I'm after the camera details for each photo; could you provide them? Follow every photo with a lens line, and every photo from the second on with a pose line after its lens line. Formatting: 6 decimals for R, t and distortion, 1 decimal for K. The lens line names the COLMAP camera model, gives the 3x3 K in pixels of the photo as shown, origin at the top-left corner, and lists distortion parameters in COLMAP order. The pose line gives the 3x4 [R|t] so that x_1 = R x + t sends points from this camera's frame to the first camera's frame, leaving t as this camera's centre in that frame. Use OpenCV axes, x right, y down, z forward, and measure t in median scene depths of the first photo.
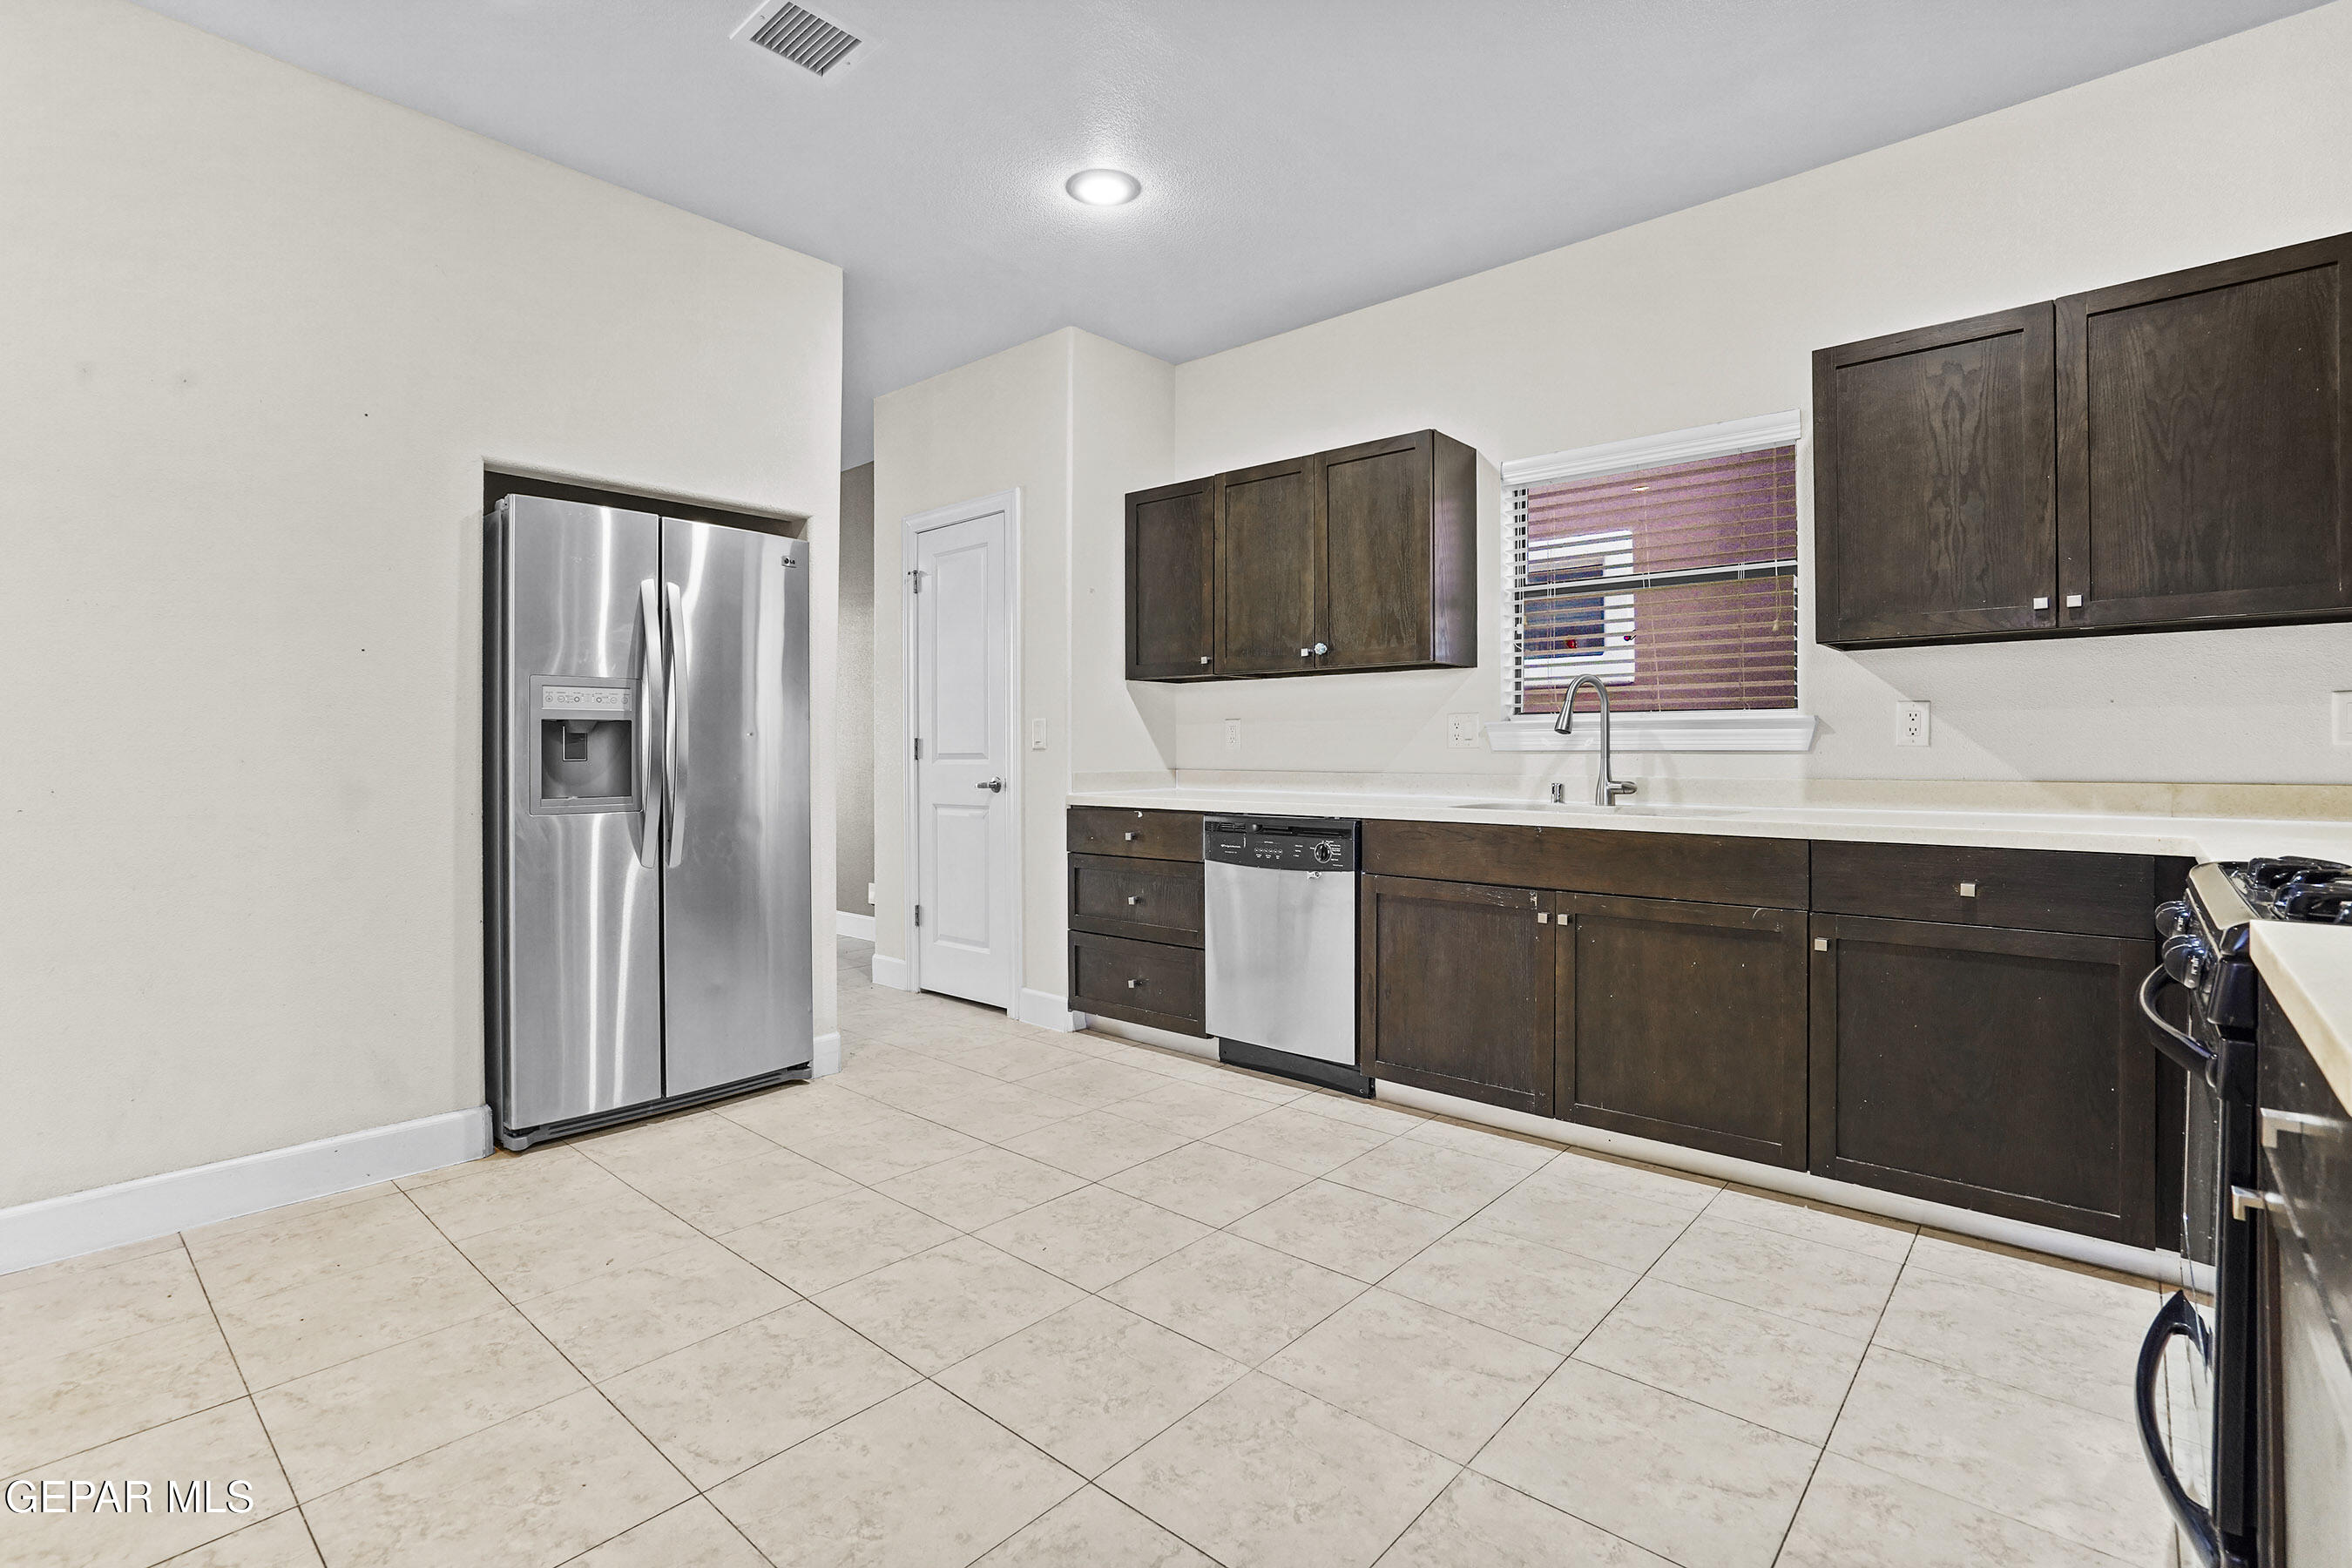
lens RADIAL K [[1097.5, 0, 1150.1], [0, 1097.5, 740.0], [0, 0, 1]] dist [-0.036188, 0.011393]
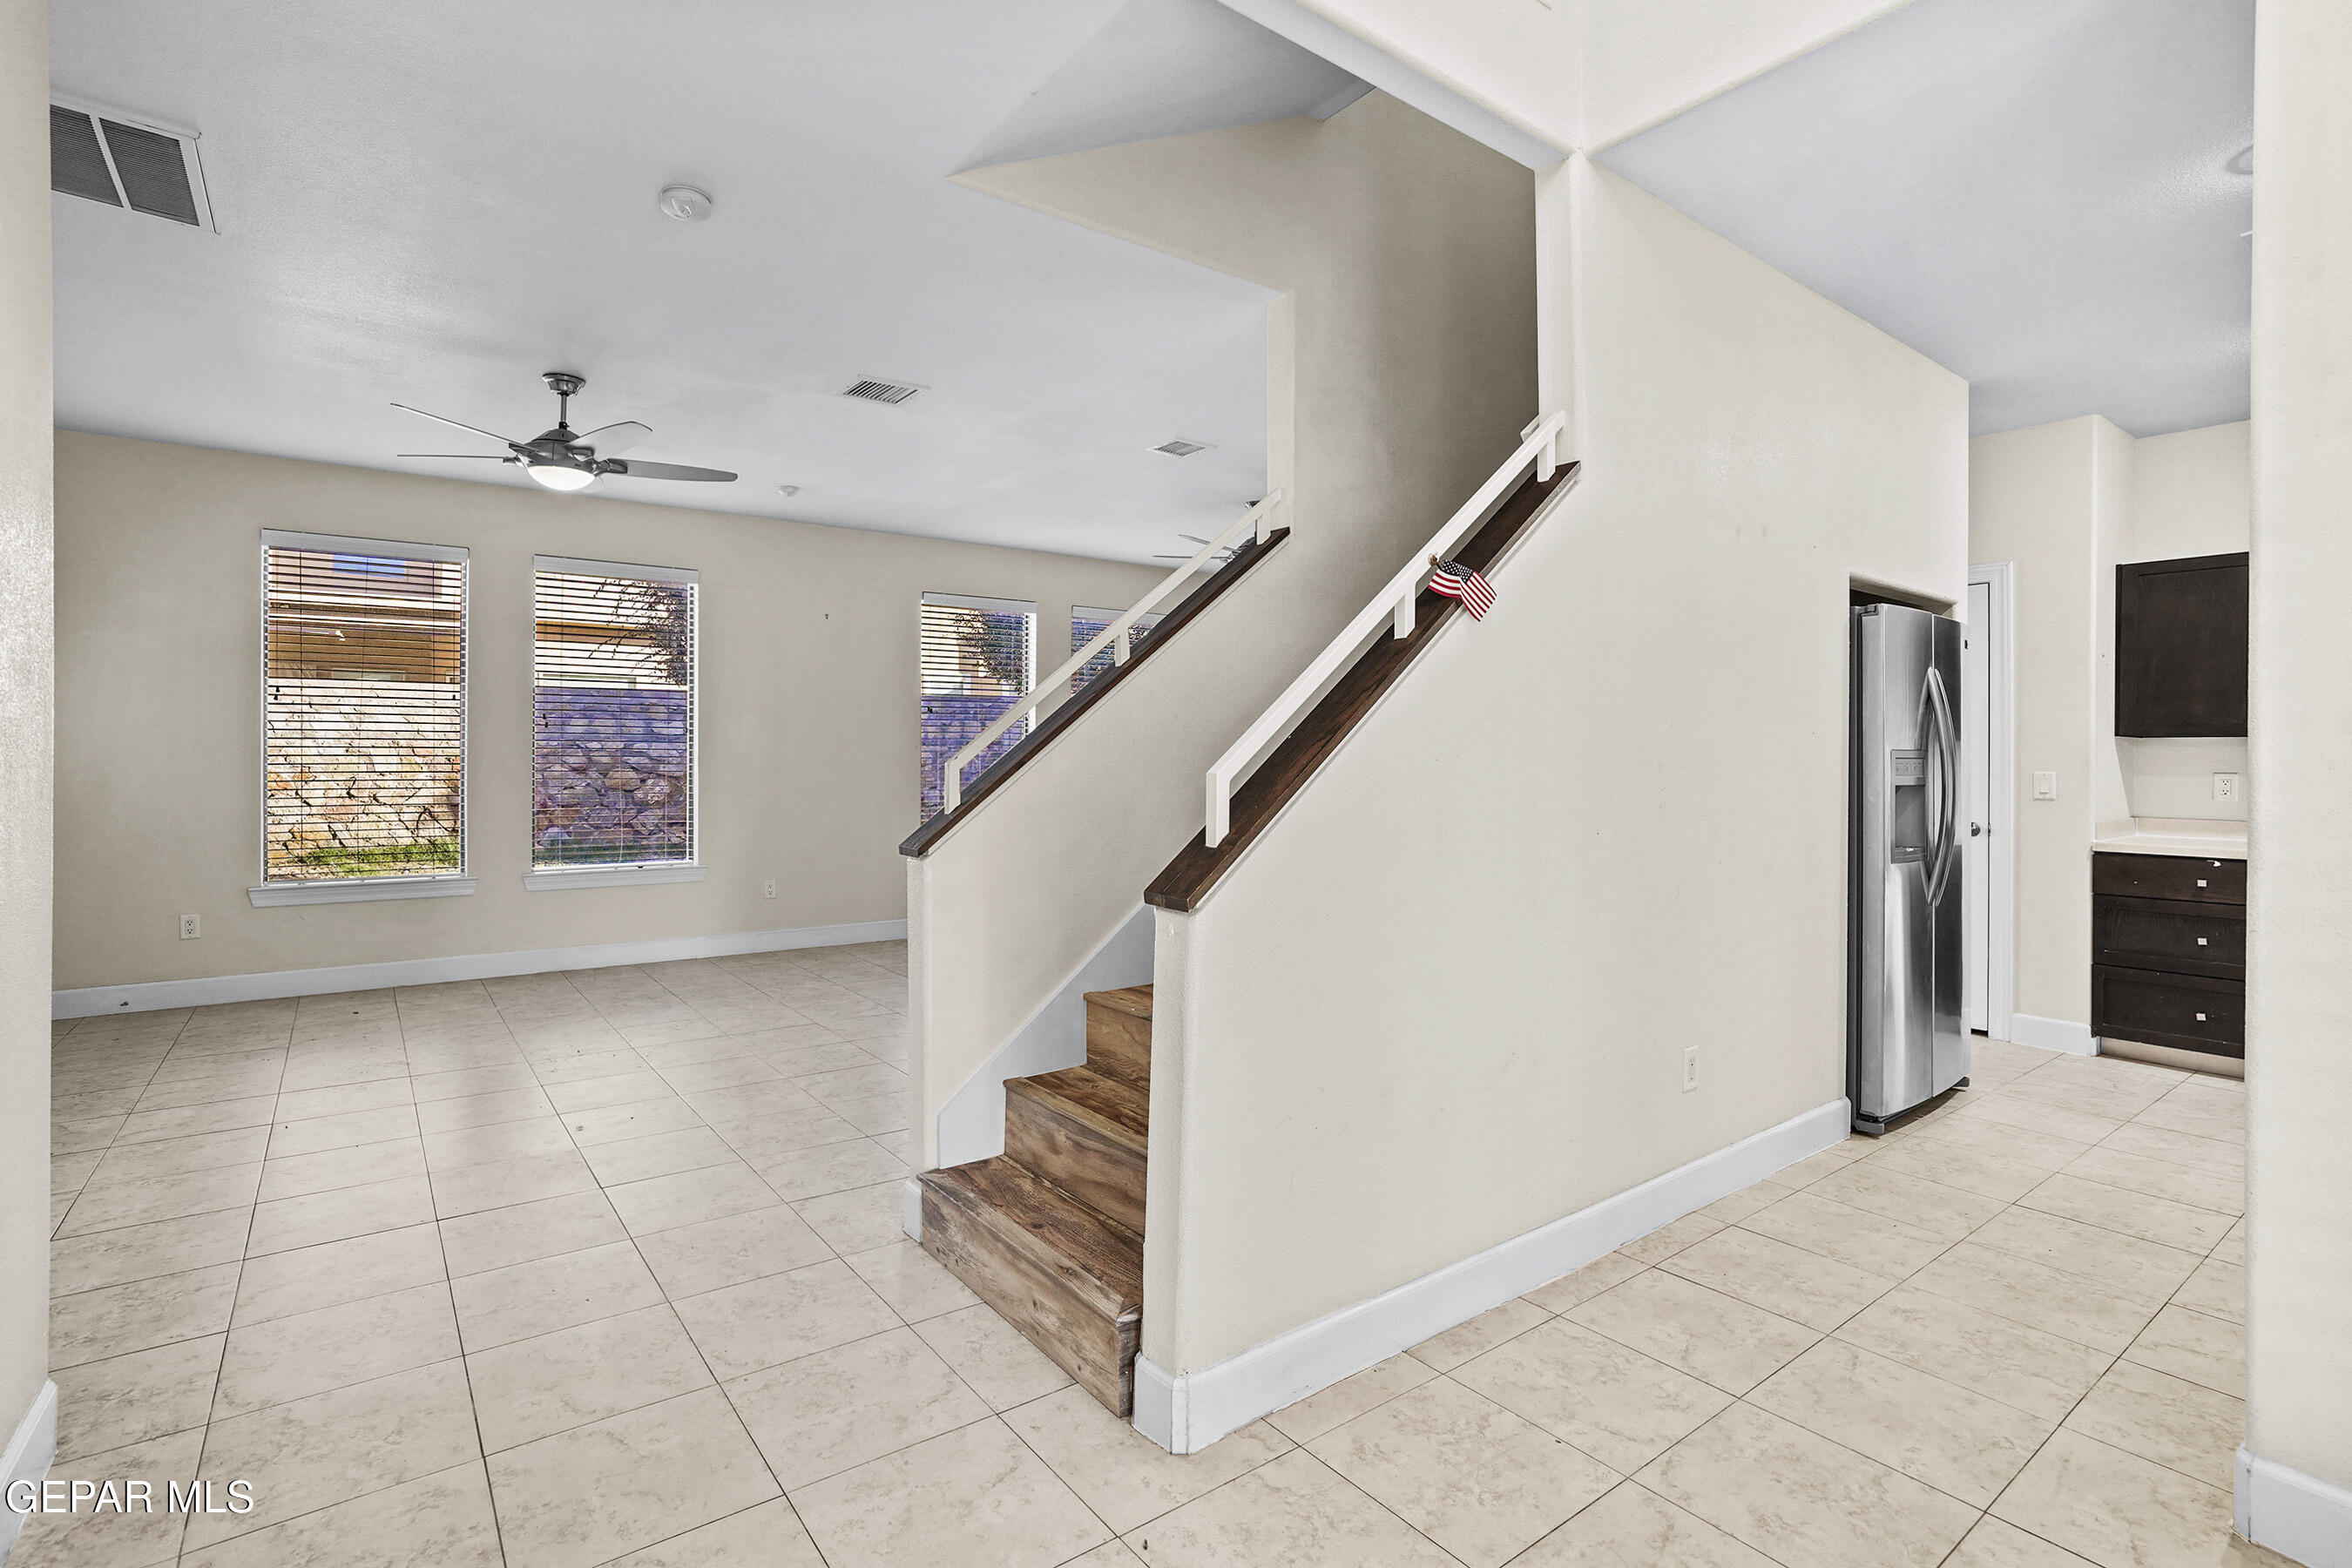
lens RADIAL K [[1097.5, 0, 1139.2], [0, 1097.5, 752.4], [0, 0, 1]] dist [-0.036188, 0.011393]
pose [[0.977200, 0.008753, -0.212141, -1.212818], [-0.007249, 0.999943, 0.007867, -0.065243], [0.212198, -0.006150, 0.977207, -0.409817]]
